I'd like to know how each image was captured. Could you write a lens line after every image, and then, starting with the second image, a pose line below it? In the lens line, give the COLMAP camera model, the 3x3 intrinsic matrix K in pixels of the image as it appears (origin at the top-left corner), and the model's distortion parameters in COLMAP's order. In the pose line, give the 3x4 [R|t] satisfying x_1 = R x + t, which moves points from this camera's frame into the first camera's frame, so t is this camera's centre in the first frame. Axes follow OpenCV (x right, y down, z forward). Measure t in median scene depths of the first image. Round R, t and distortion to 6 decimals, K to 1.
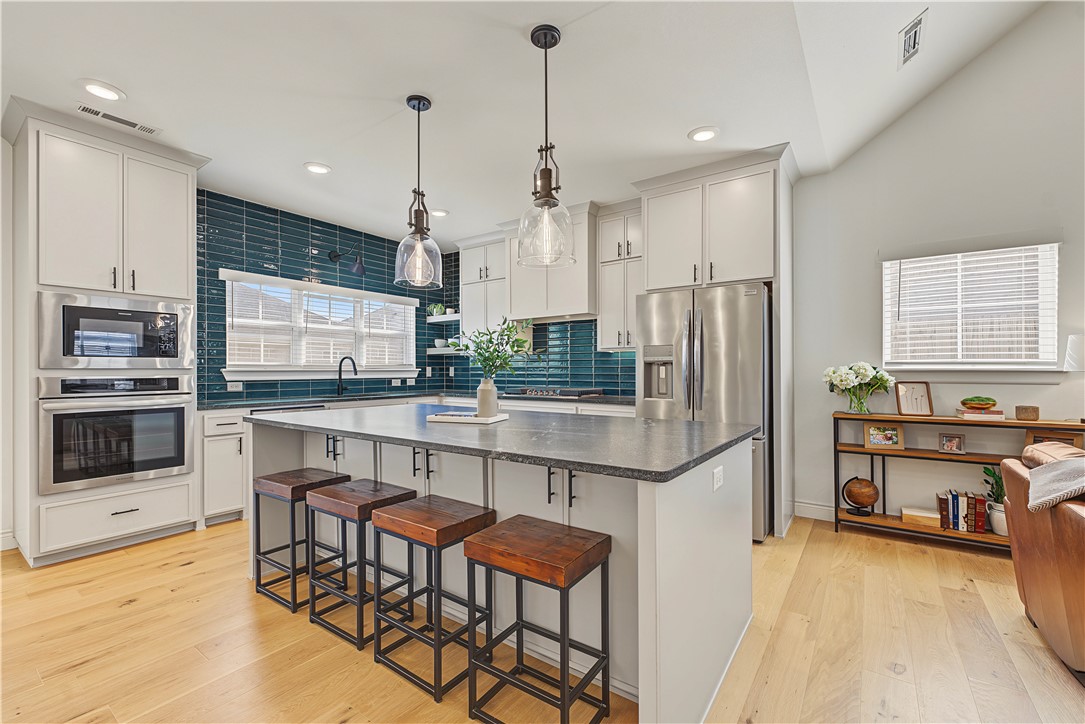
lens RADIAL K [[457.0, 0, 543.1], [0, 457.0, 371.0], [0, 0, 1]] dist [0.000727, -0.000110]
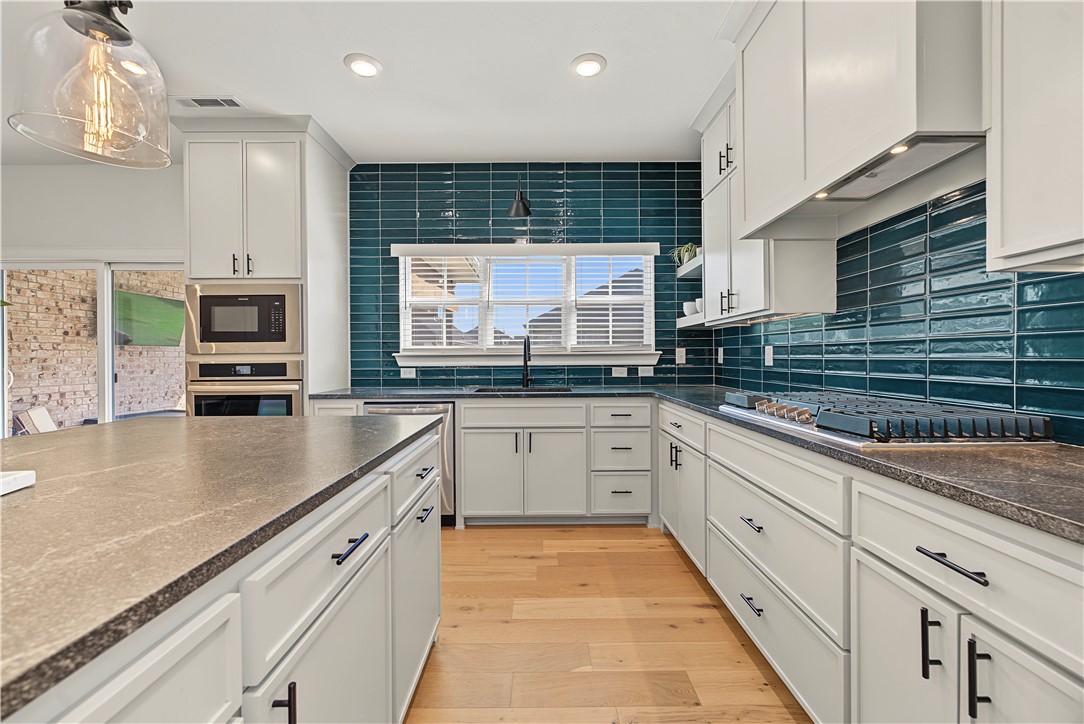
lens RADIAL K [[441.5, 0, 542.0], [0, 441.5, 362.0], [0, 0, 1]] dist [-0.000292, 0.000103]
pose [[0.585167, 0.005564, -0.810894, 0.226853], [0.003889, 0.999946, 0.009667, 0.005852], [0.810903, -0.008810, 0.585114, 0.843093]]
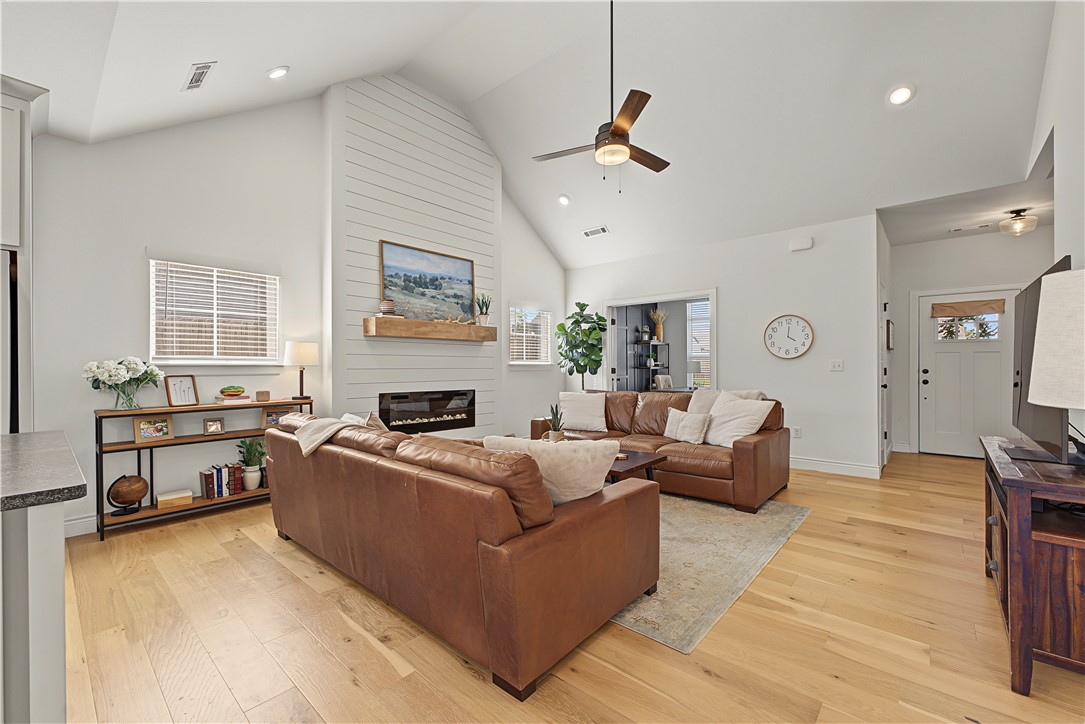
lens RADIAL K [[446.5, 0, 542.5], [0, 446.5, 362.0], [0, 0, 1]] dist [-0.000803, 0.000266]
pose [[0.098019, 0.008877, 0.995145, -0.162583], [0.002598, 0.999955, -0.009176, 0.003023], [-0.995181, 0.003485, 0.097991, 0.027162]]
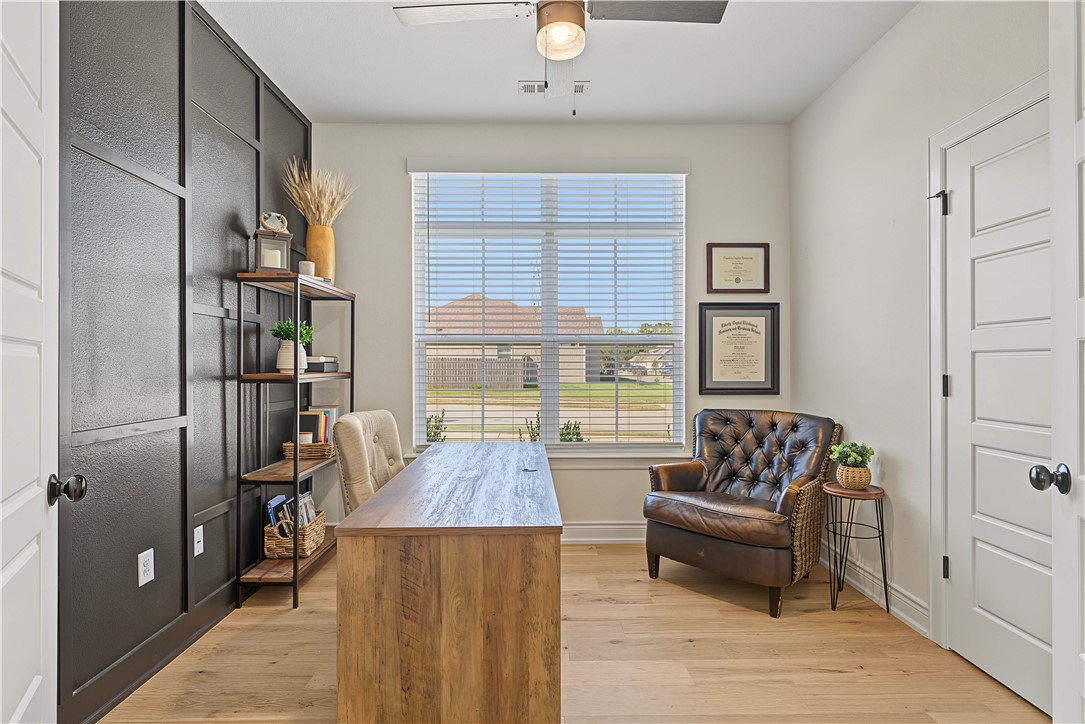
lens RADIAL K [[545.1, 0, 542.5], [0, 545.1, 362.0], [0, 0, 1]] dist [0.000737, 0.000063]
pose [[-0.598848, 0.009871, 0.800802, 1.601125], [0.005989, 0.999951, -0.007848, -0.000232], [-0.800840, 0.000096, -0.598878, -0.152428]]
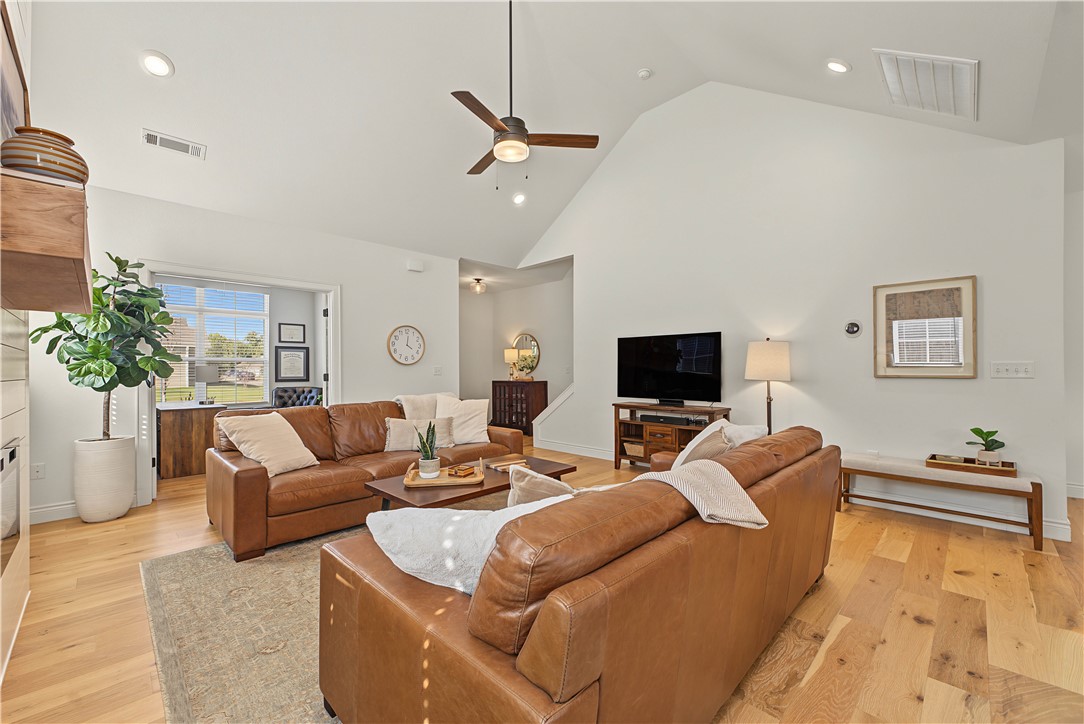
lens RADIAL K [[437.9, 0, 540.8], [0, 437.9, 370.0], [0, 0, 1]] dist [-0.001363, 0.000387]
pose [[-0.987032, 0.004866, 0.160452, 0.633305], [0.005305, 0.999983, 0.002310, -0.000440], [-0.160438, 0.003131, -0.987041, 0.884618]]
